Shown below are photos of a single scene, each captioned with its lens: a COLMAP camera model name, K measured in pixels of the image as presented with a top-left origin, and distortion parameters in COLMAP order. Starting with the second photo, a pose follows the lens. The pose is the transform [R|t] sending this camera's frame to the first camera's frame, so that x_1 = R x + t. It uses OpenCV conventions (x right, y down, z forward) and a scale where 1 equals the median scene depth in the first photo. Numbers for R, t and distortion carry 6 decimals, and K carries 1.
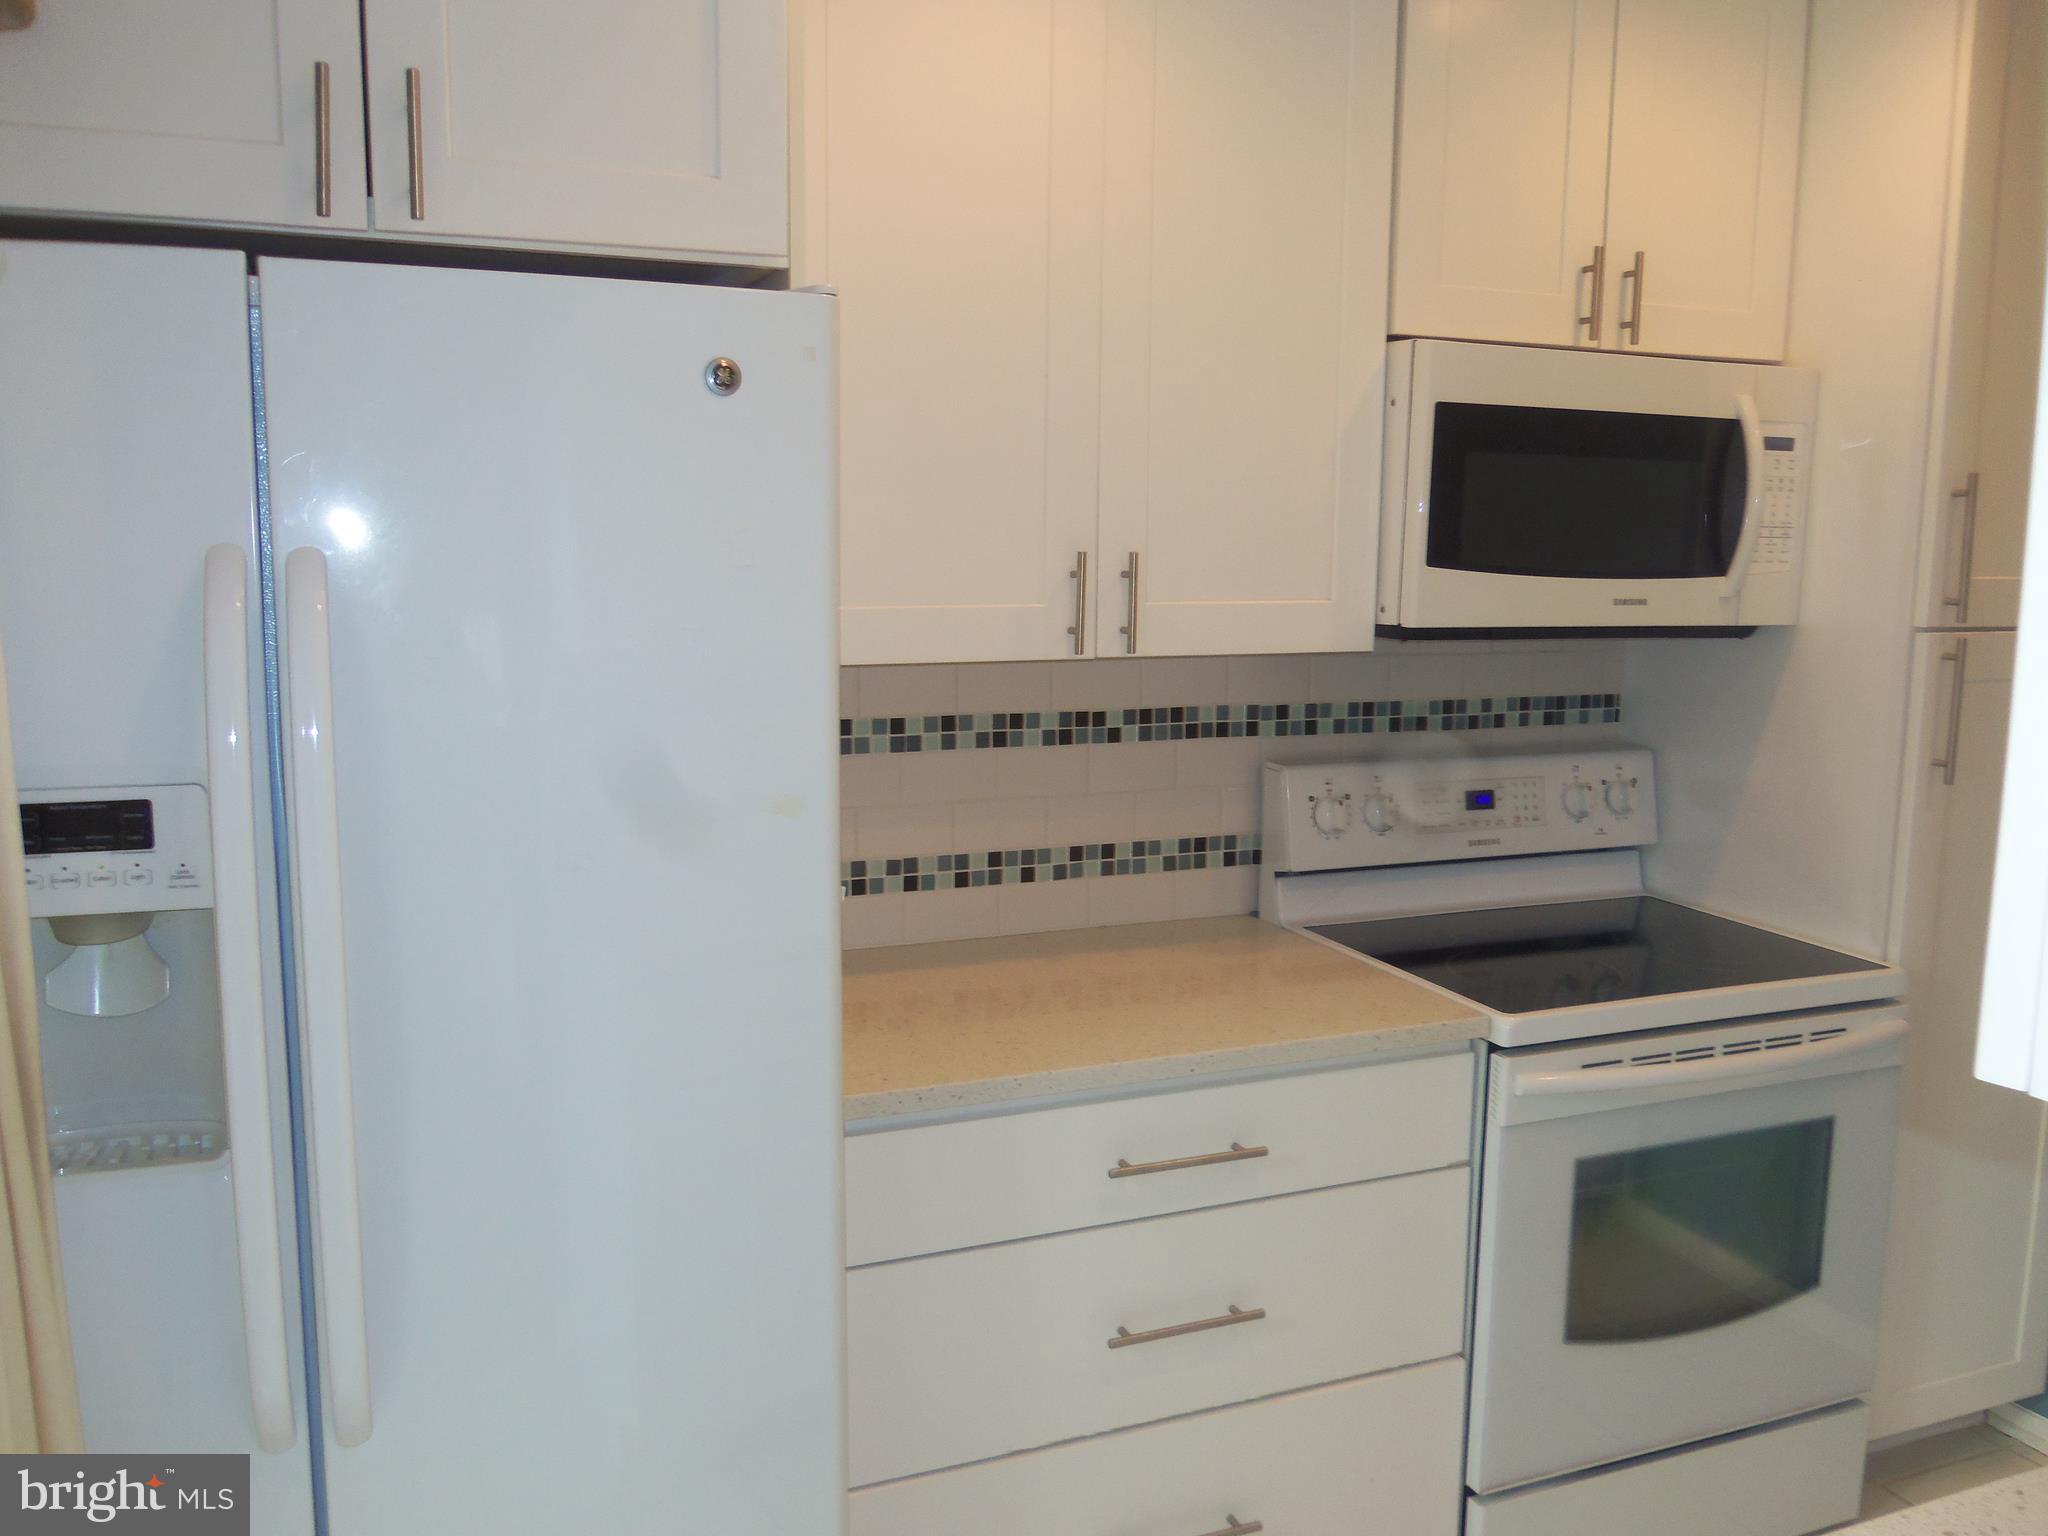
lens RADIAL K [[1691.5, 0, 1033.8], [0, 1691.5, 763.6], [0, 0, 1]] dist [-0.022246, 0.010762]
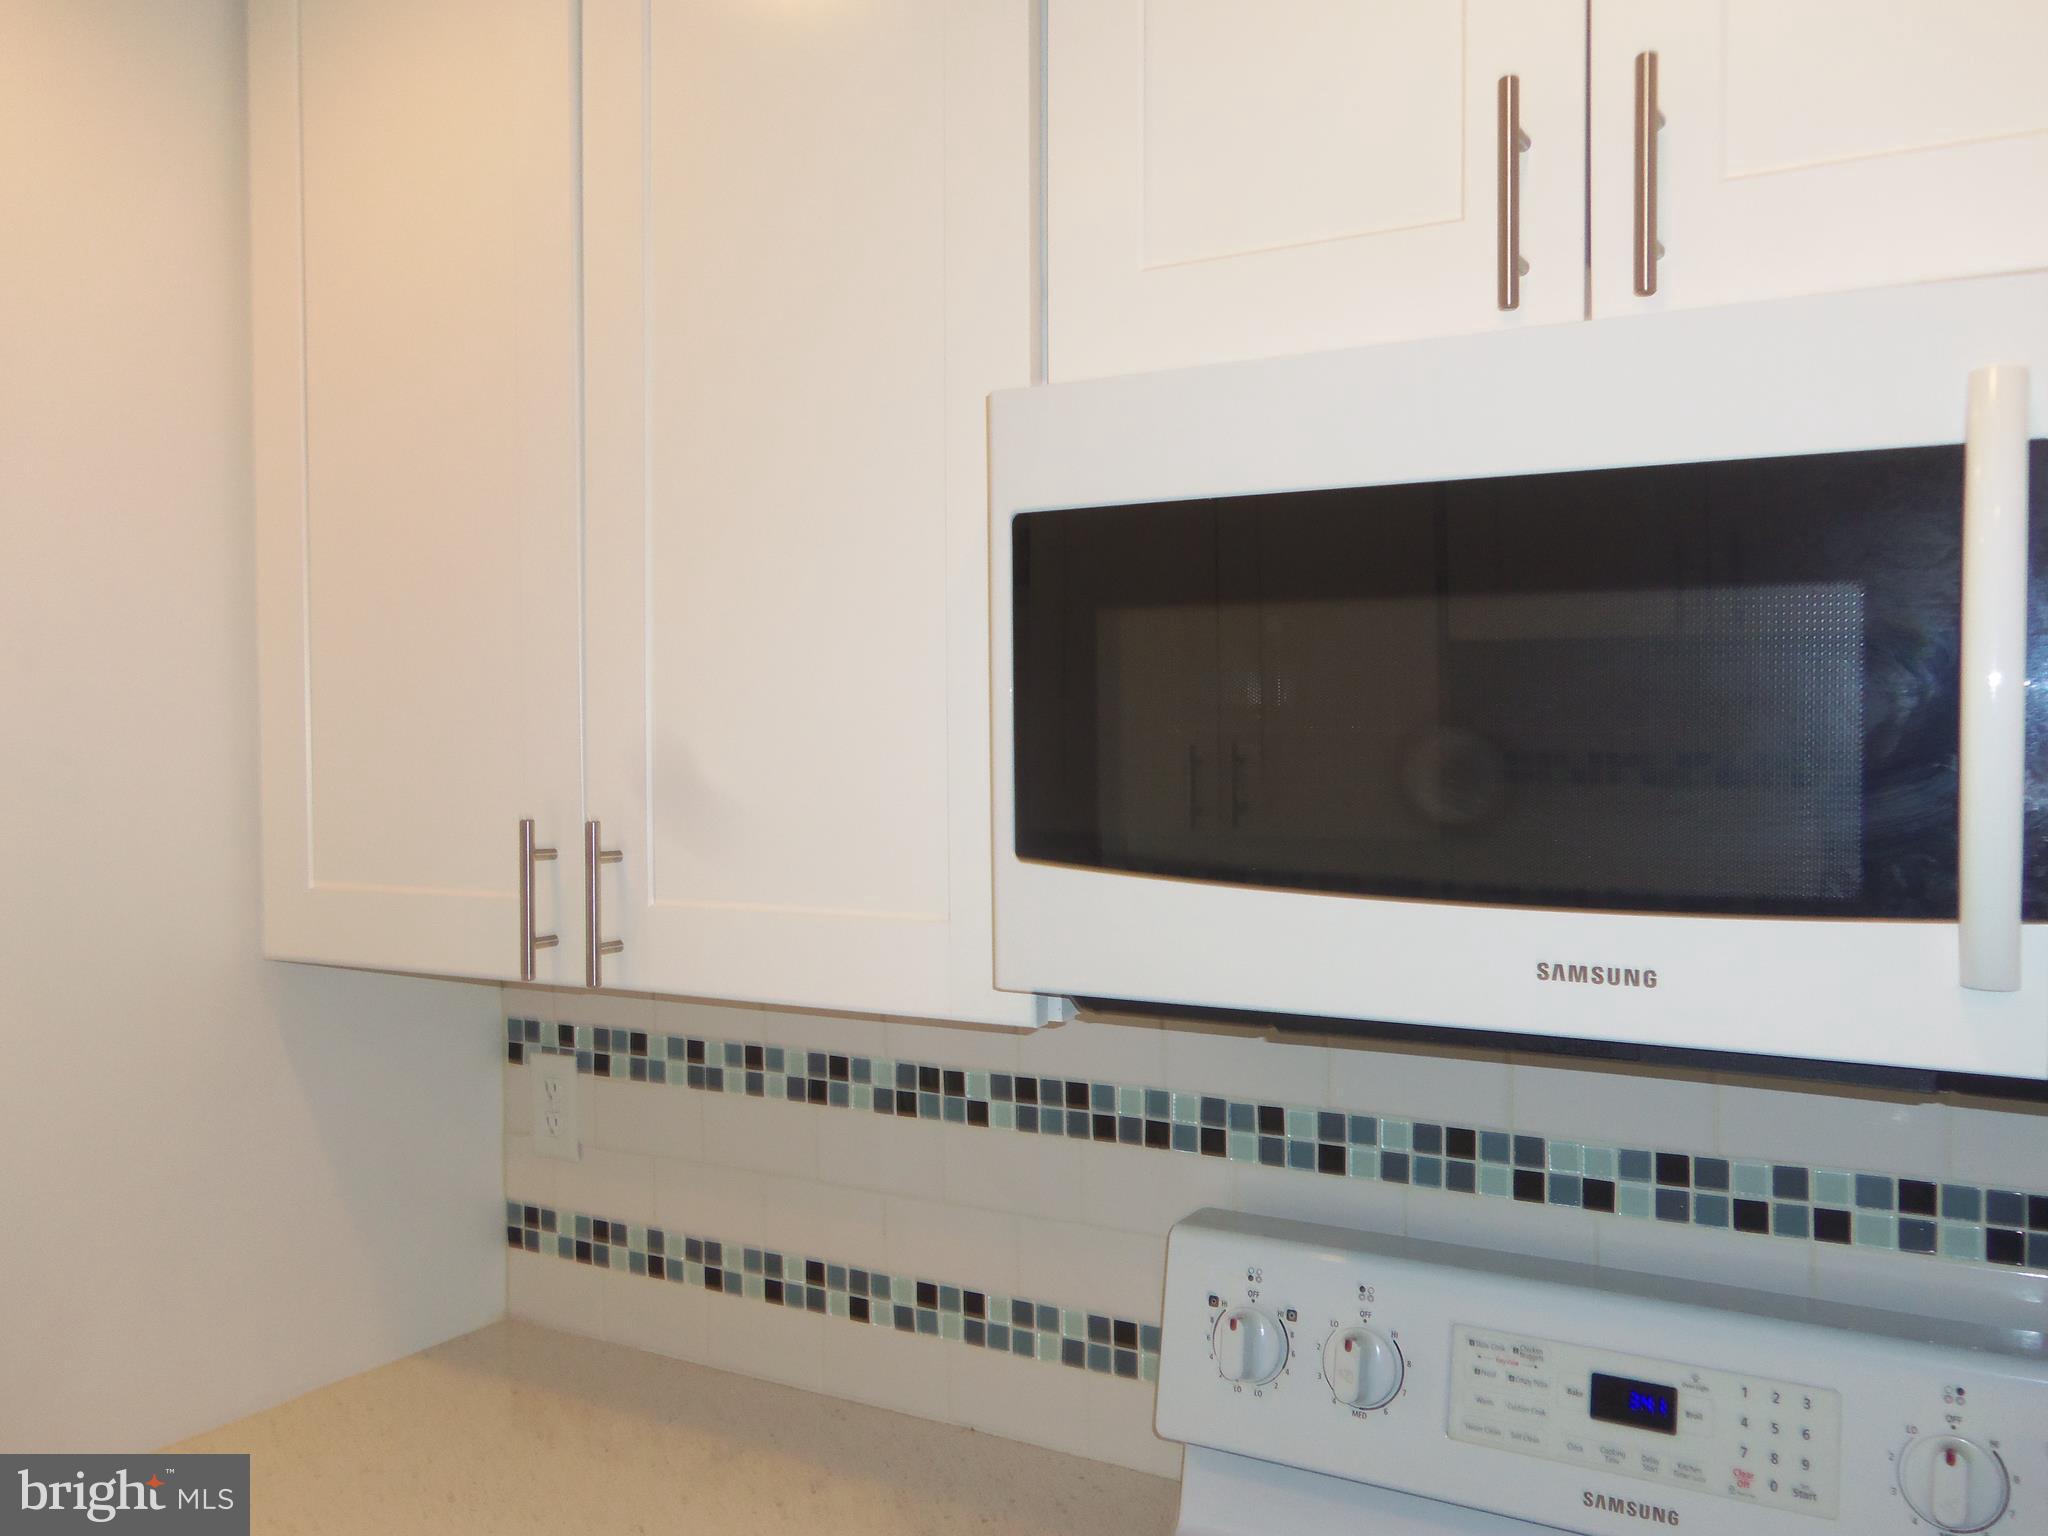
lens RADIAL K [[1691.5, 0, 1023.8], [0, 1691.5, 768.0], [0, 0, 1]] dist [-0.022246, 0.010762]
pose [[0.581068, -0.004344, -0.813844, 0.545580], [-0.099607, 0.992088, -0.076413, -0.093857], [0.807737, 0.125466, 0.576038, 0.640876]]
